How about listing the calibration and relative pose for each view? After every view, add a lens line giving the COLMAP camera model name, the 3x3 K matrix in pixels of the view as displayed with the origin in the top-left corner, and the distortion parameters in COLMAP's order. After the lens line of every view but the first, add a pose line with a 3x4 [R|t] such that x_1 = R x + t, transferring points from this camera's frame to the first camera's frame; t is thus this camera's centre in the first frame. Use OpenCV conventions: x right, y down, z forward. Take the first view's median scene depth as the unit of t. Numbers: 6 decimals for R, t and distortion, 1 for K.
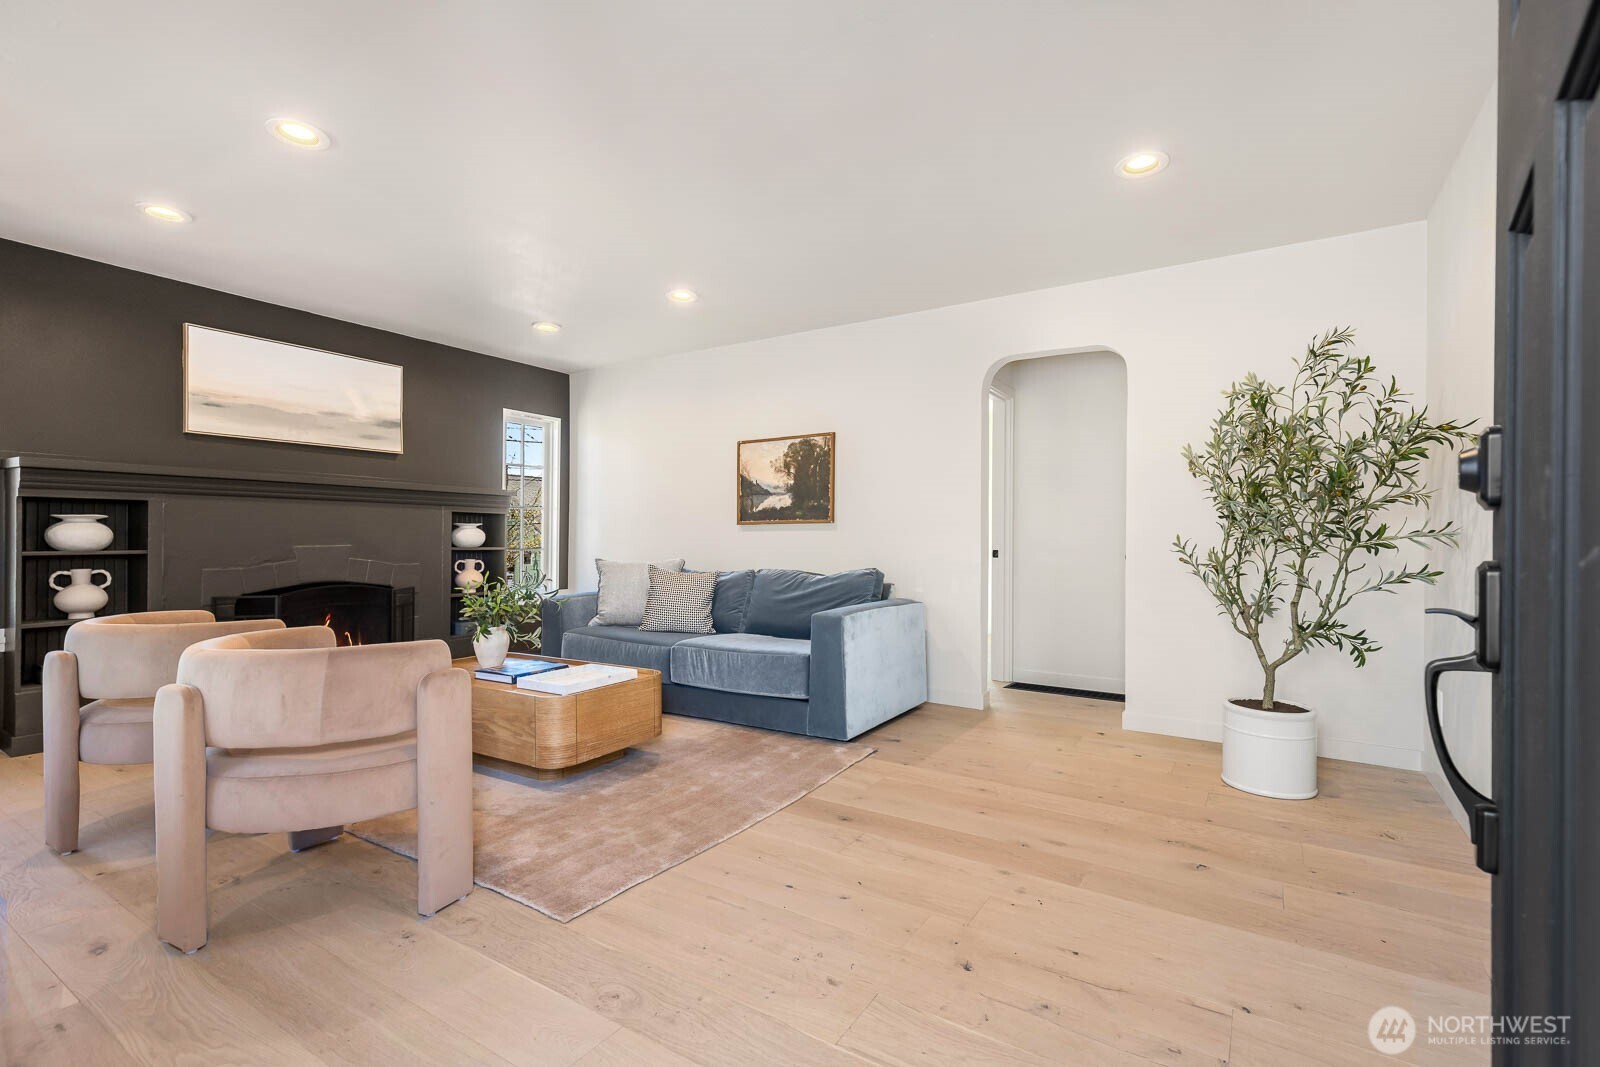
lens RADIAL K [[724.9, 0, 814.3], [0, 724.9, 540.9], [0, 0, 1]] dist [0.008674, -0.002301]
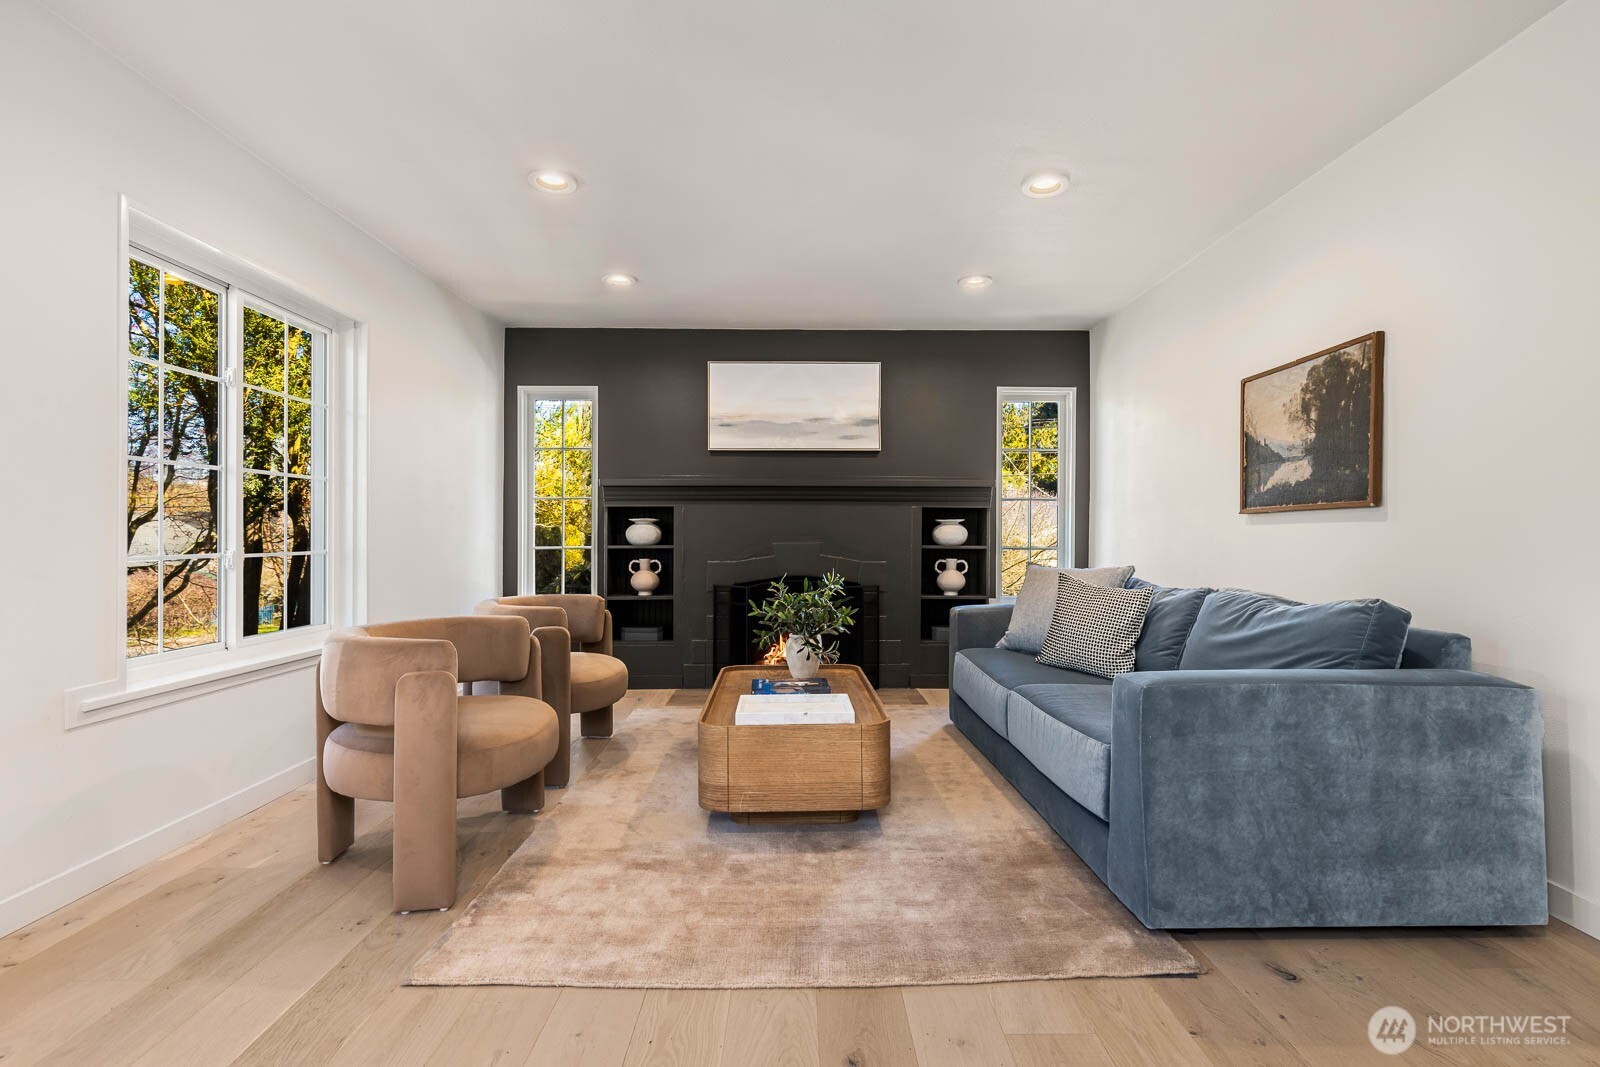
lens RADIAL K [[775.7, 0, 806.6], [0, 775.7, 530.5], [0, 0, 1]] dist [0.010522, -0.000689]
pose [[0.540319, -0.005480, -0.841442, 0.274499], [-0.001717, 0.999970, -0.007615, -0.002639], [0.841459, 0.005560, 0.540293, 0.354504]]
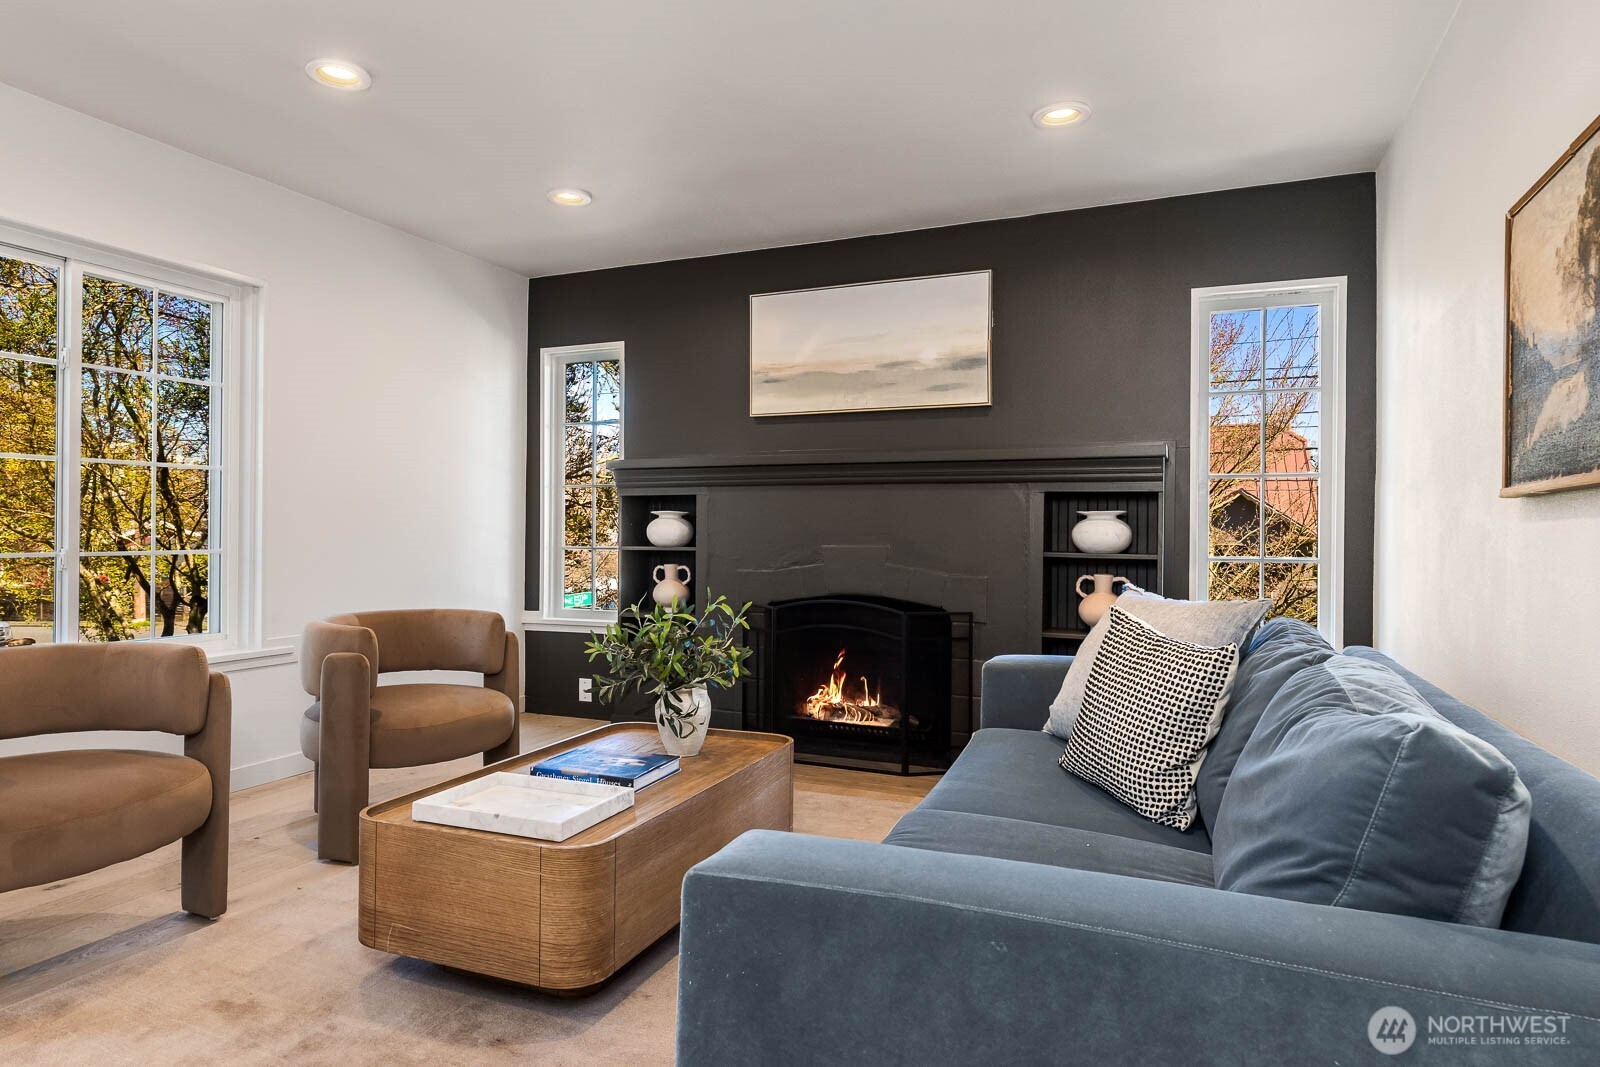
lens RADIAL K [[965.5, 0, 761.4], [0, 965.5, 522.4], [0, 0, 1]] dist [0.014663, -0.006814]
pose [[0.125876, -0.006876, -0.992022, 0.263784], [-0.007461, 0.999941, -0.007878, -0.007761], [0.992018, 0.008393, 0.125817, 0.711162]]
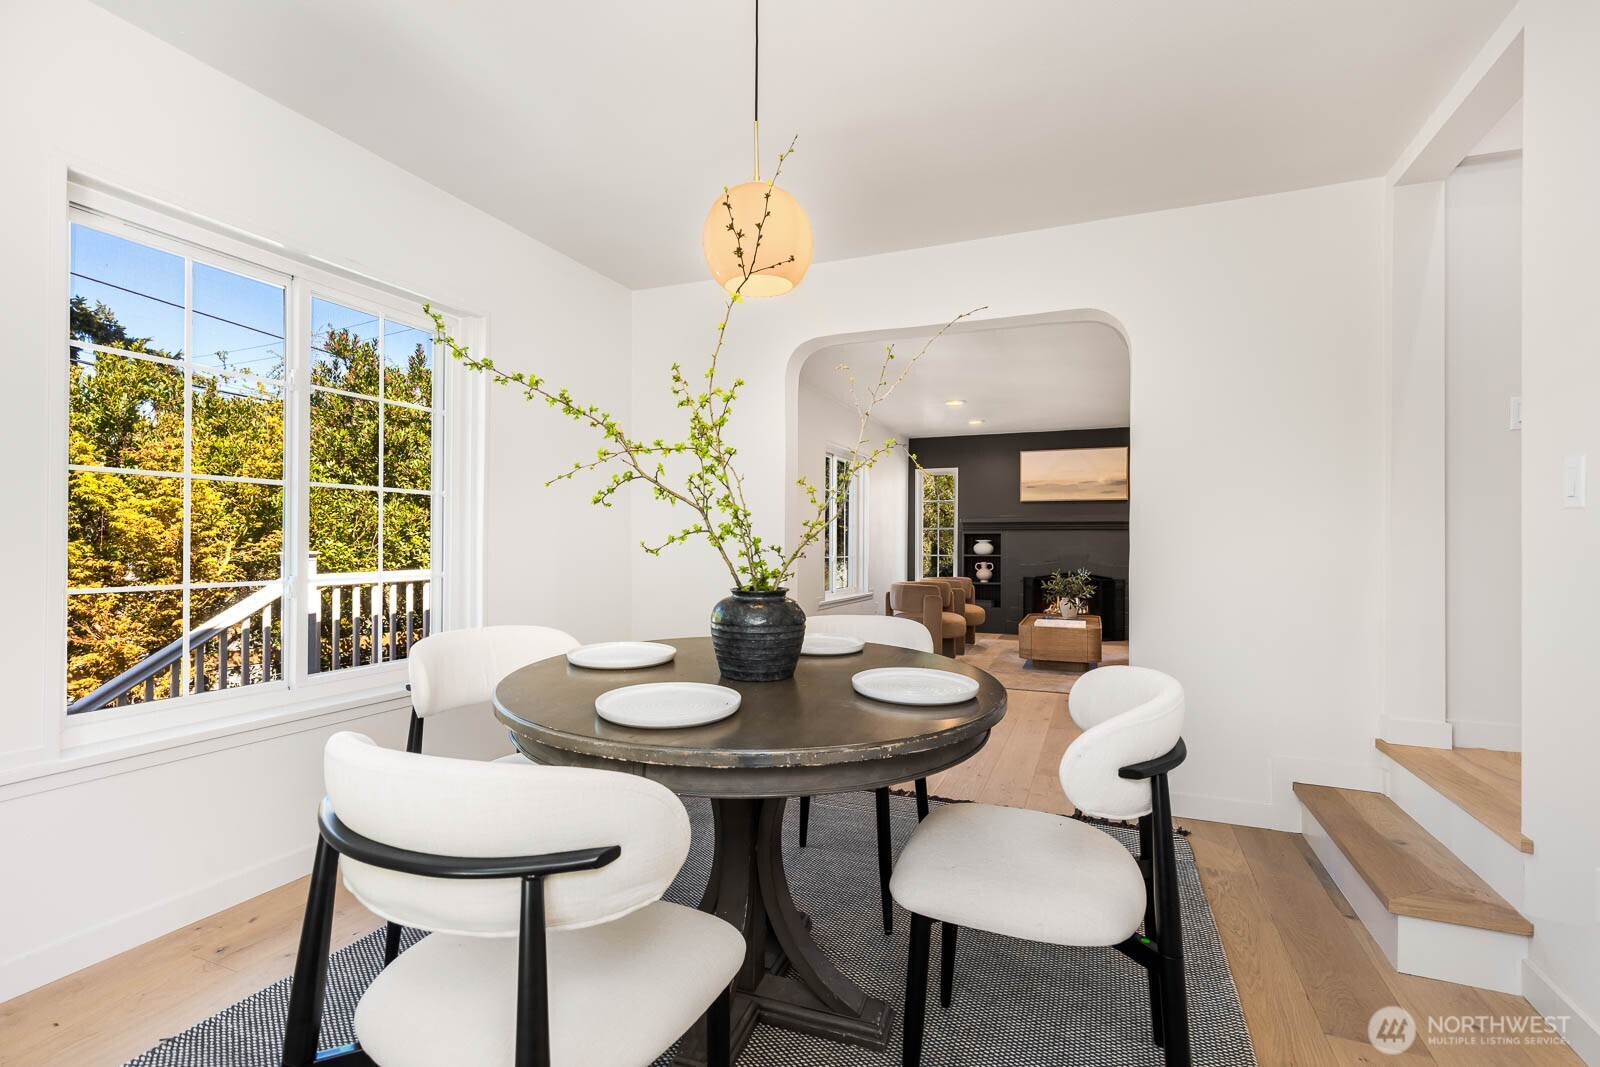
lens RADIAL K [[724.9, 0, 800.2], [0, 724.9, 534.8], [0, 0, 1]] dist [0.008674, -0.002301]
pose [[0.158165, -0.009683, -0.987365, 0.975422], [-0.007602, 0.999910, -0.011024, -0.016075], [0.987383, 0.009250, 0.158077, 0.002303]]
